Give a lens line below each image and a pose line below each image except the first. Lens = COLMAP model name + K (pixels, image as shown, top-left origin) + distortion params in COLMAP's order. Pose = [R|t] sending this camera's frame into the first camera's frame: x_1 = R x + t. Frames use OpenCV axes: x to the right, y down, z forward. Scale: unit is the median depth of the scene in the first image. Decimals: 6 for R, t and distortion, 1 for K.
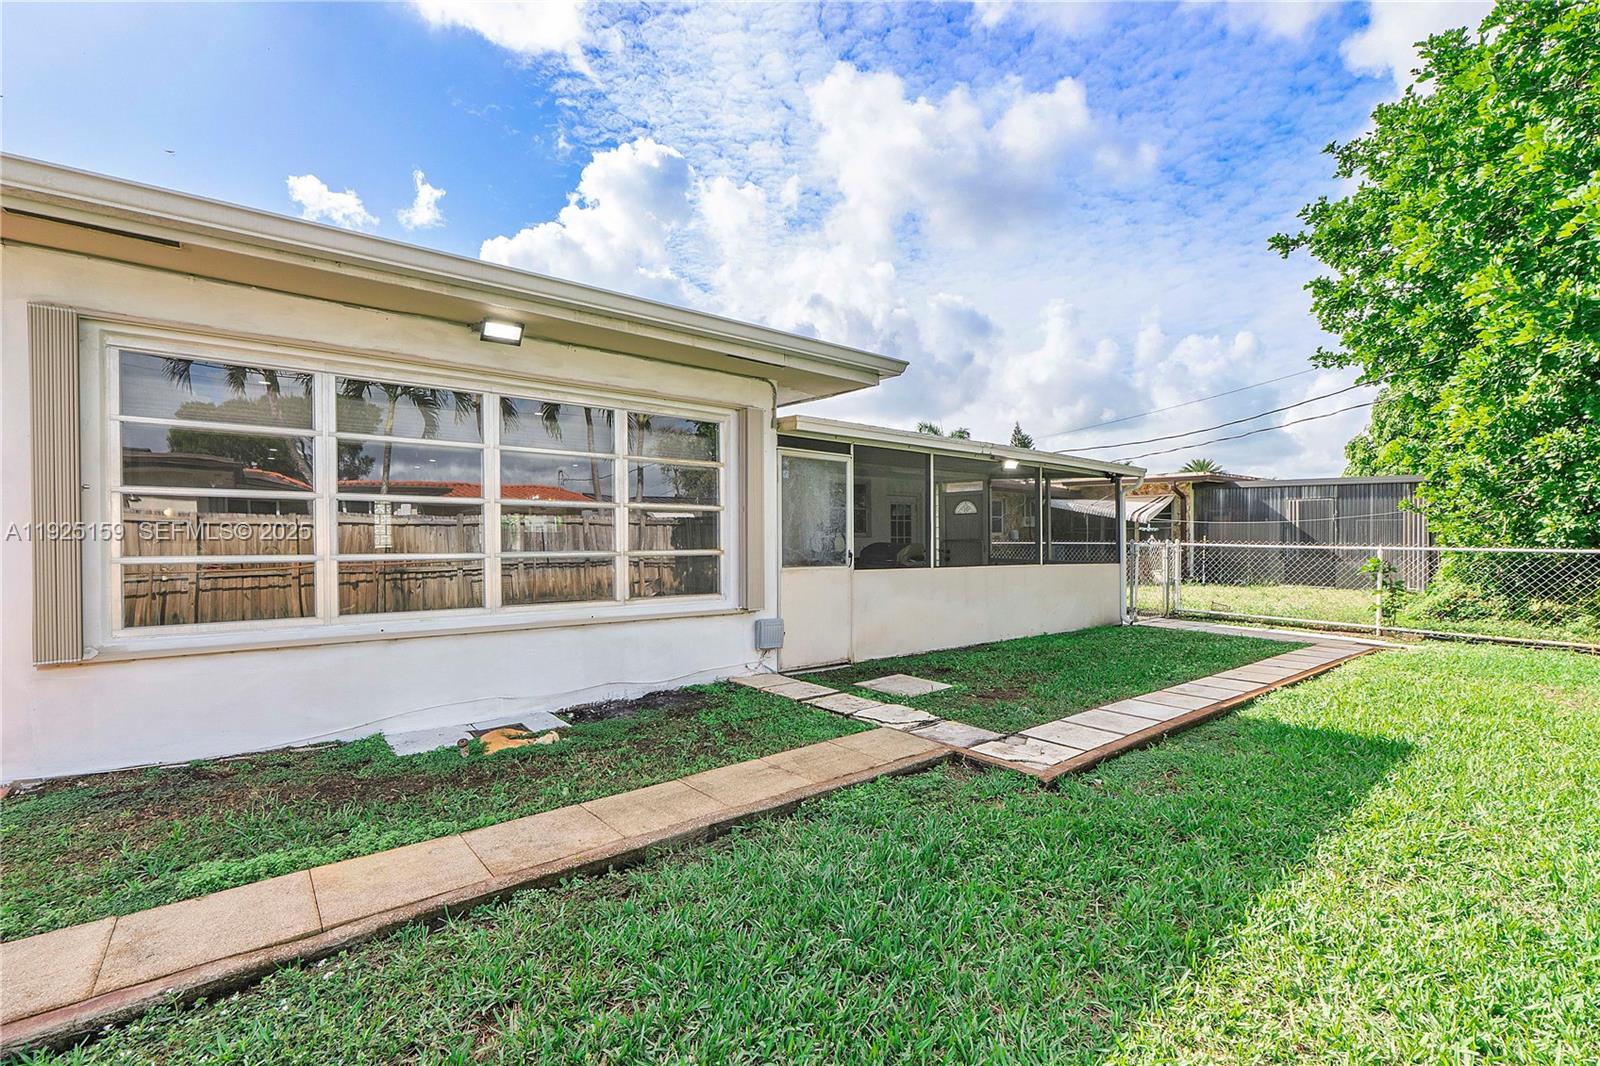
lens RADIAL K [[685.3, 0, 794.6], [0, 685.3, 550.9], [0, 0, 1]] dist [-0.003023, -0.000272]
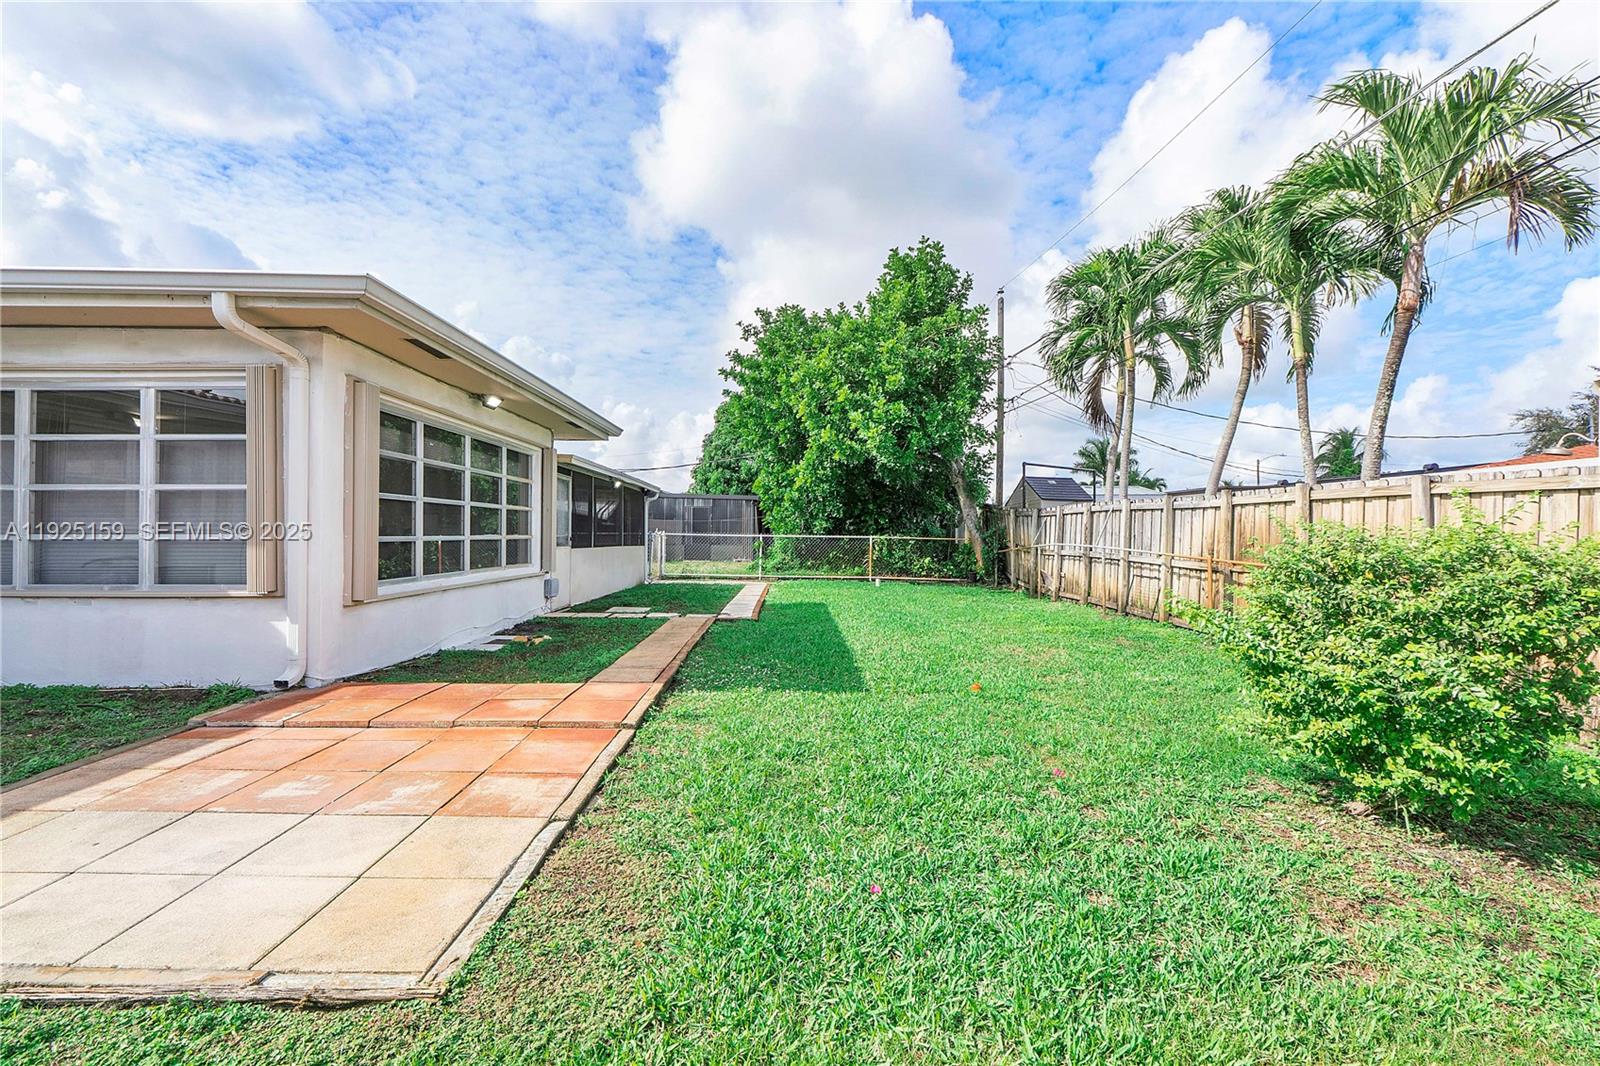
lens RADIAL K [[685.3, 0, 787.0], [0, 685.3, 517.1], [0, 0, 1]] dist [-0.003023, -0.000272]
pose [[0.610177, 0.022289, 0.791951, -0.073602], [0.010569, 0.999286, -0.036267, 0.001550], [-0.792194, 0.030499, 0.609506, -0.031256]]
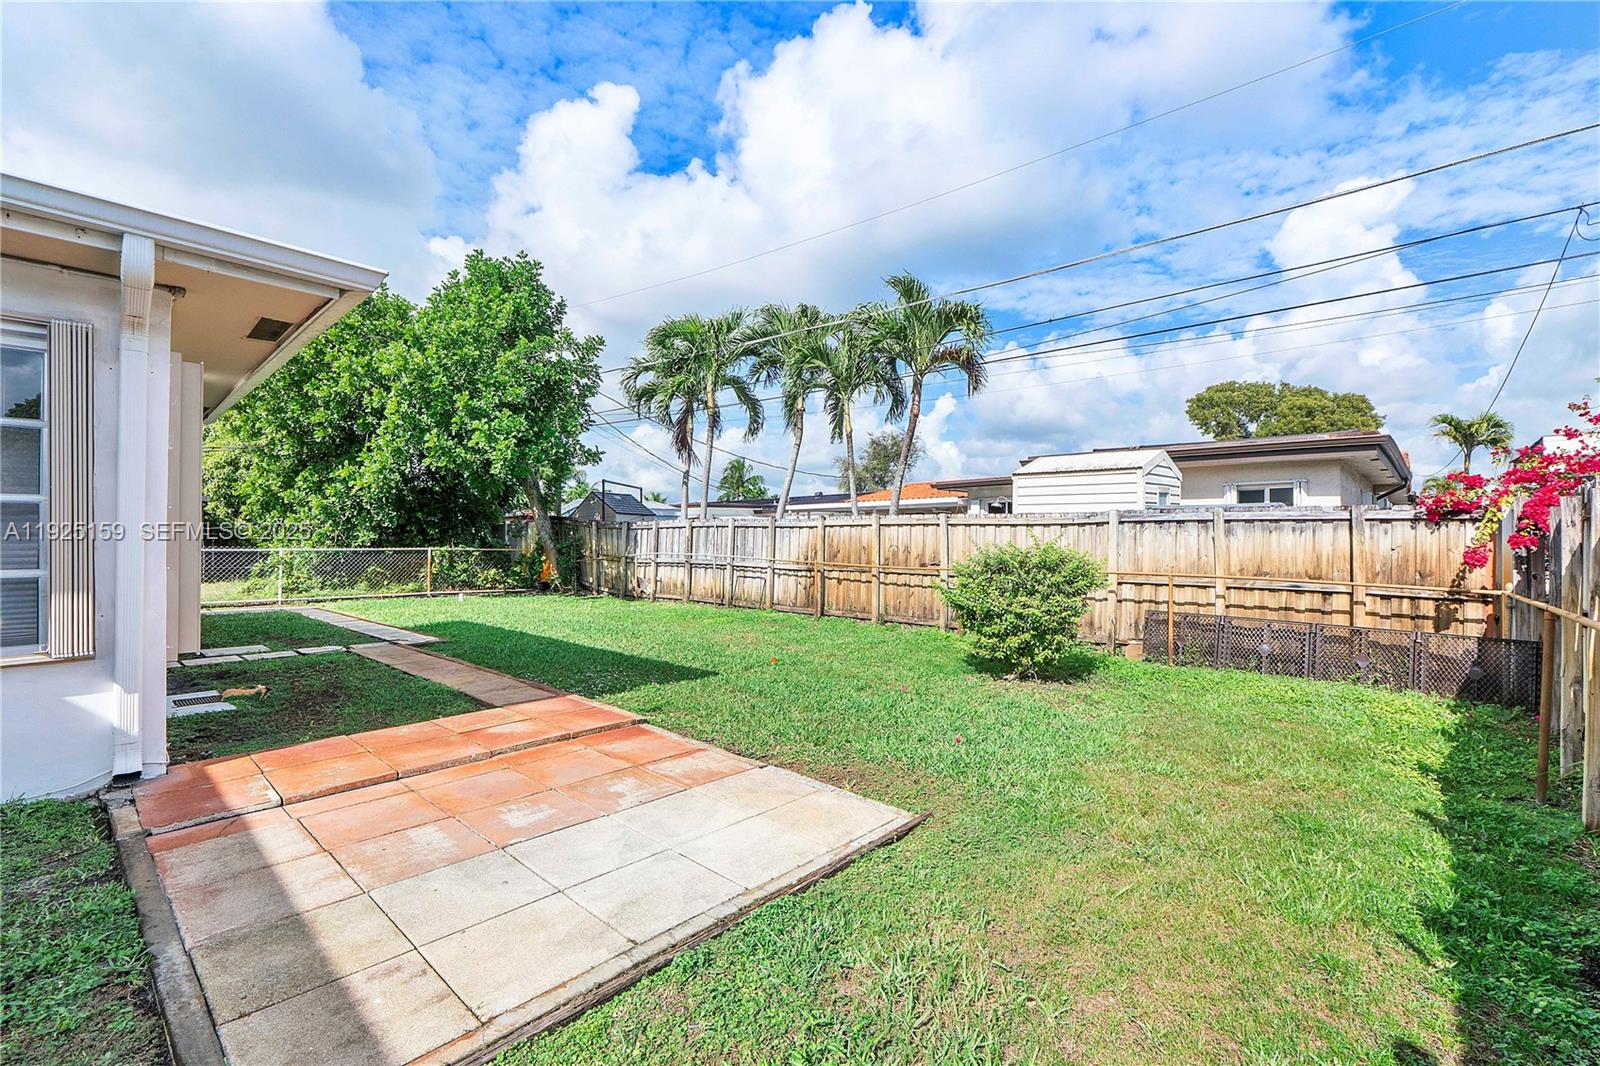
lens RADIAL K [[685.3, 0, 803.8], [0, 685.3, 534.4], [0, 0, 1]] dist [-0.003023, -0.000272]
pose [[-0.154720, 0.008139, 0.987925, -0.100566], [0.023873, 0.999705, -0.004497, -0.000551], [-0.987670, 0.022889, -0.154869, 0.003050]]
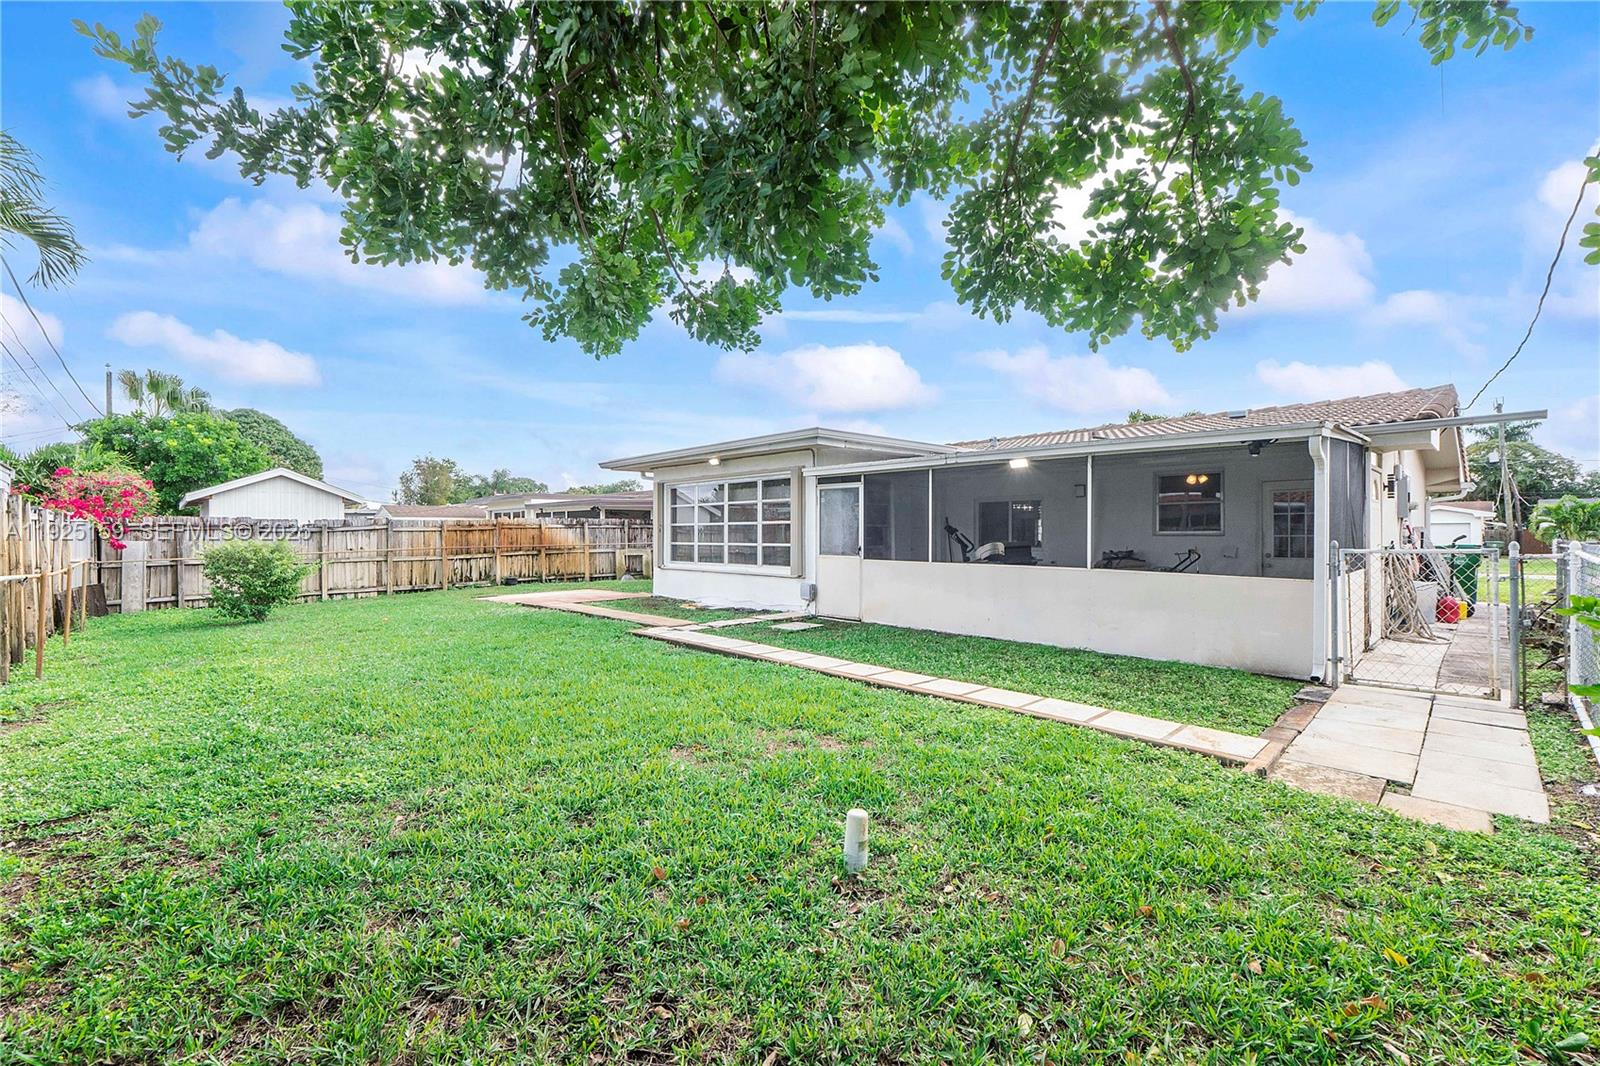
lens RADIAL K [[685.3, 0, 799.0], [0, 685.3, 535.5], [0, 0, 1]] dist [-0.003023, -0.000272]
pose [[0.093013, -0.000651, -0.995665, 0.133245], [-0.015462, 0.999878, -0.002099, -0.001529], [0.995545, 0.015590, 0.092992, 0.062312]]
